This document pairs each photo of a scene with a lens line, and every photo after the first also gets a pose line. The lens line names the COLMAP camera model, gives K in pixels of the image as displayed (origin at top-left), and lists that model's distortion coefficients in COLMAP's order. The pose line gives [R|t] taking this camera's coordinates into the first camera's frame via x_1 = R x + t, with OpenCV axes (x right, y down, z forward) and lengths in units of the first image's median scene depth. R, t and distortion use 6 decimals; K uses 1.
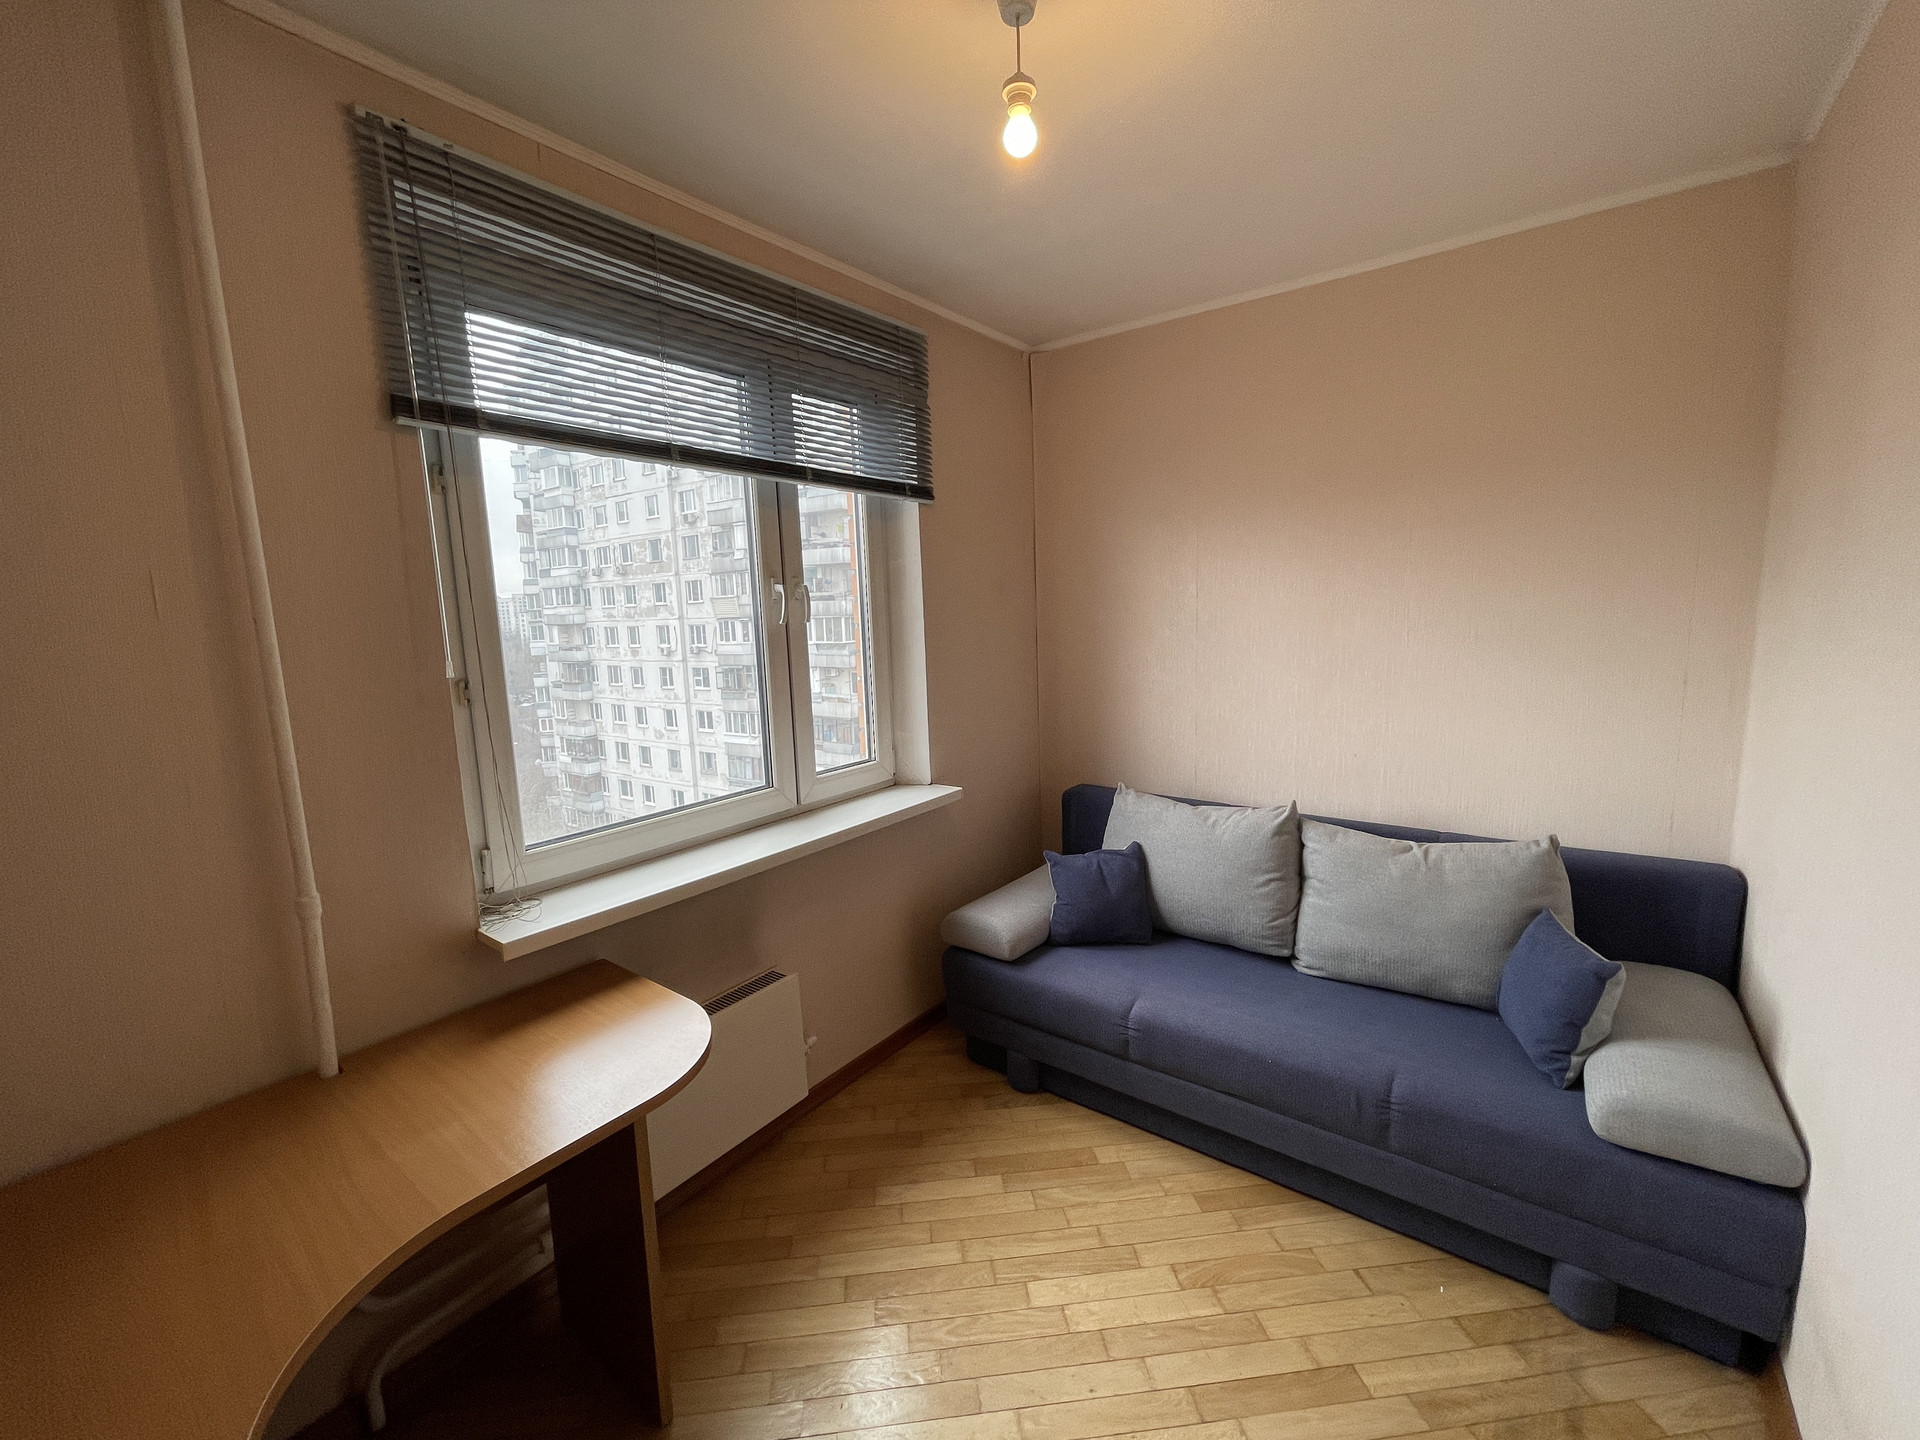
lens RADIAL K [[776.9, 0, 954.7], [0, 776.9, 712.9], [0, 0, 1]] dist [-0.008722, -0.000202]
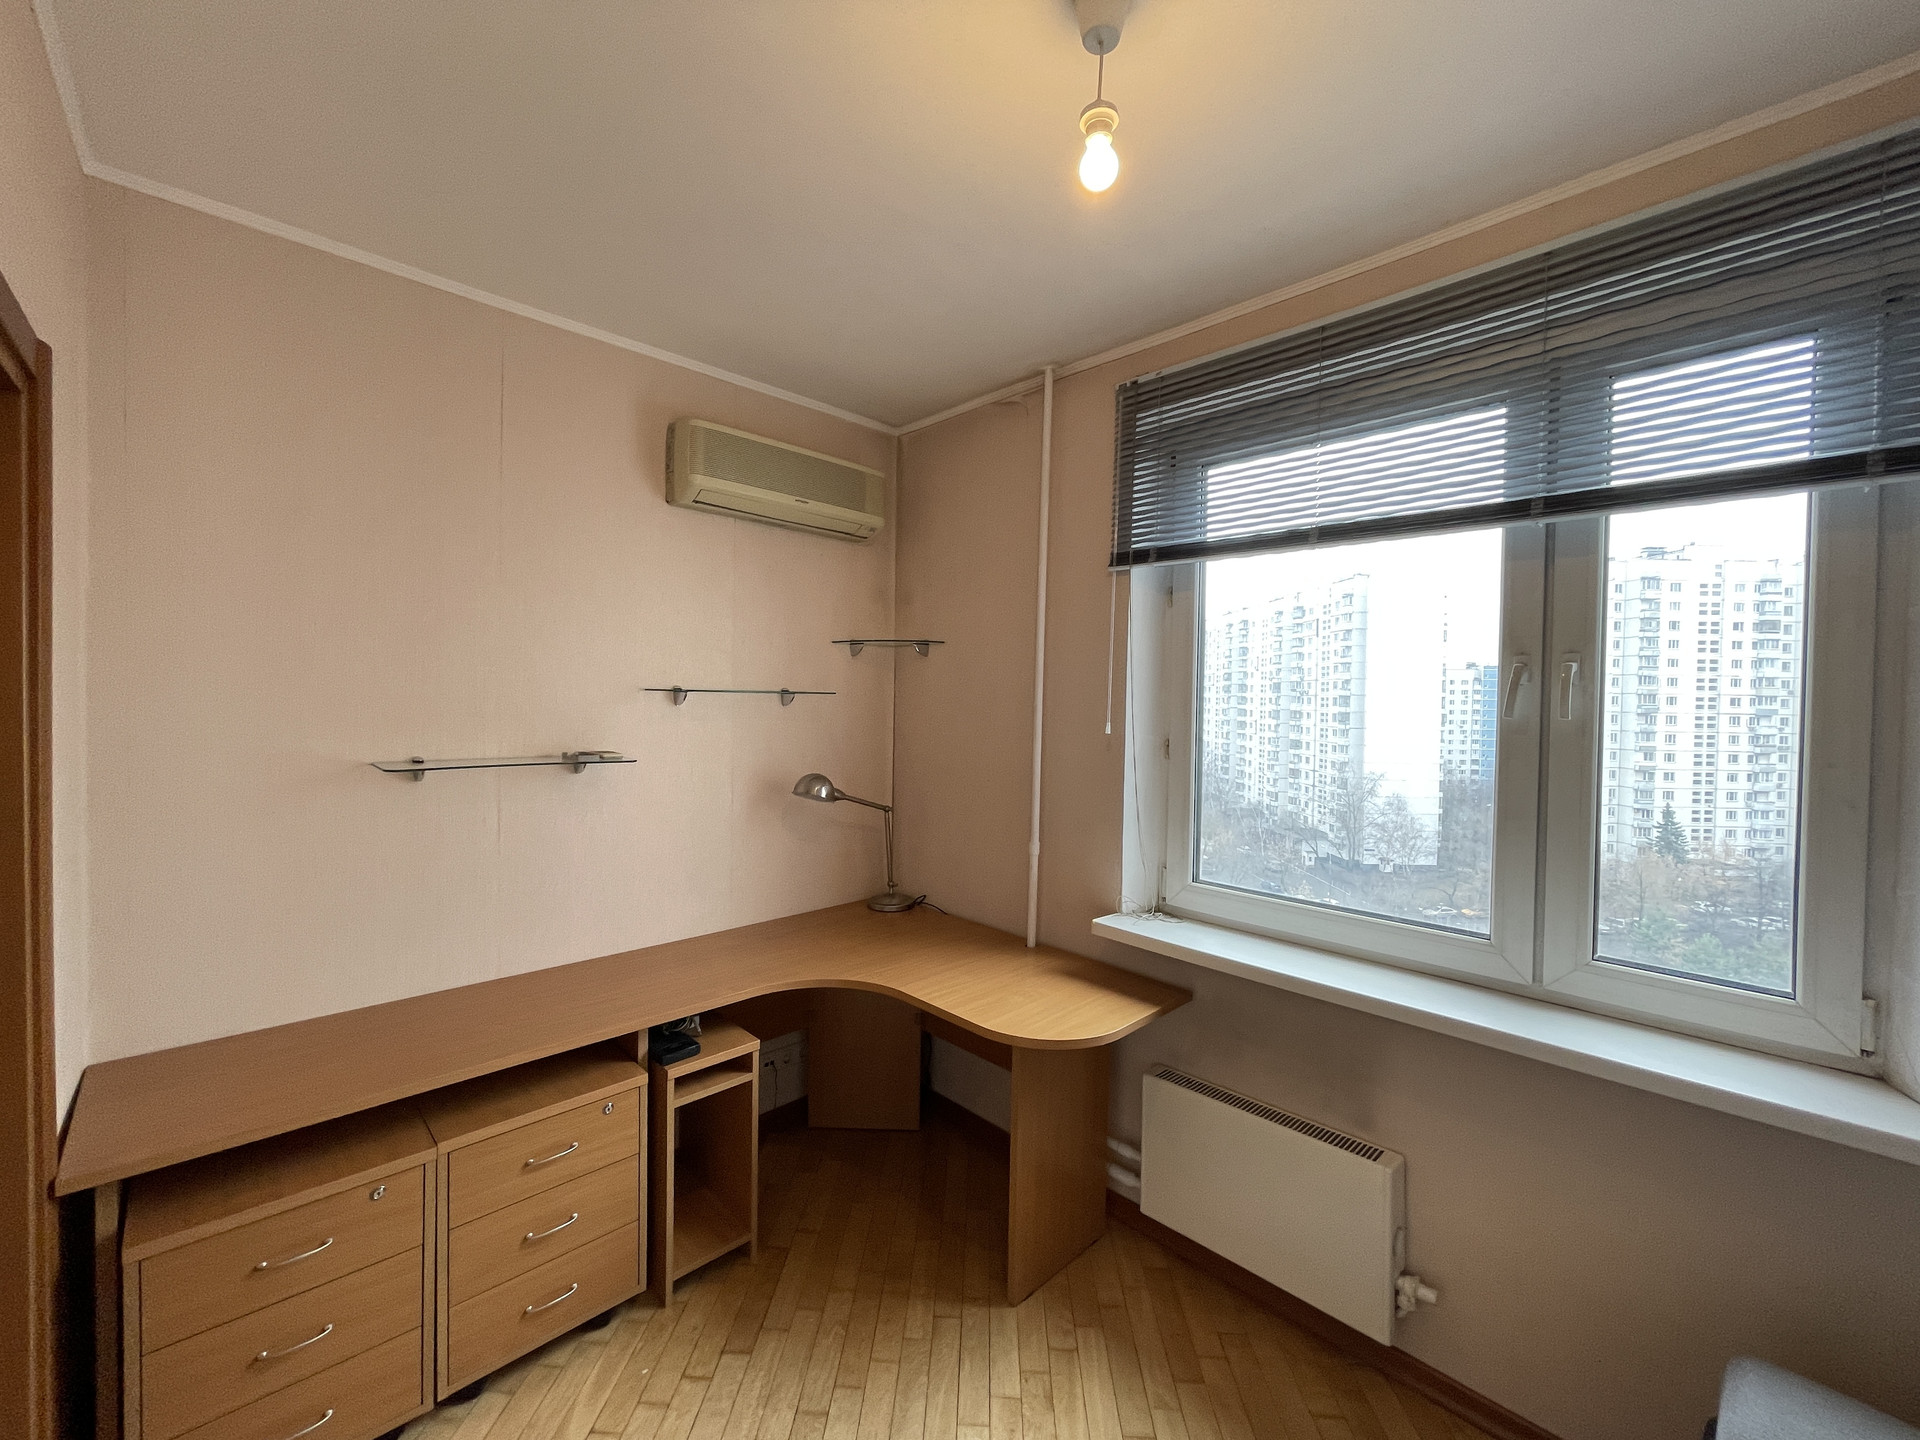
lens RADIAL K [[766.5, 0, 960.0], [0, 766.5, 720.0], [0, 0, 1]] dist [-0.000708, -0.000052]
pose [[-0.138718, 0.059198, -0.988561, 0.313970], [-0.144534, 0.986314, 0.079344, -0.055439], [0.979728, 0.153887, -0.128263, 0.334551]]
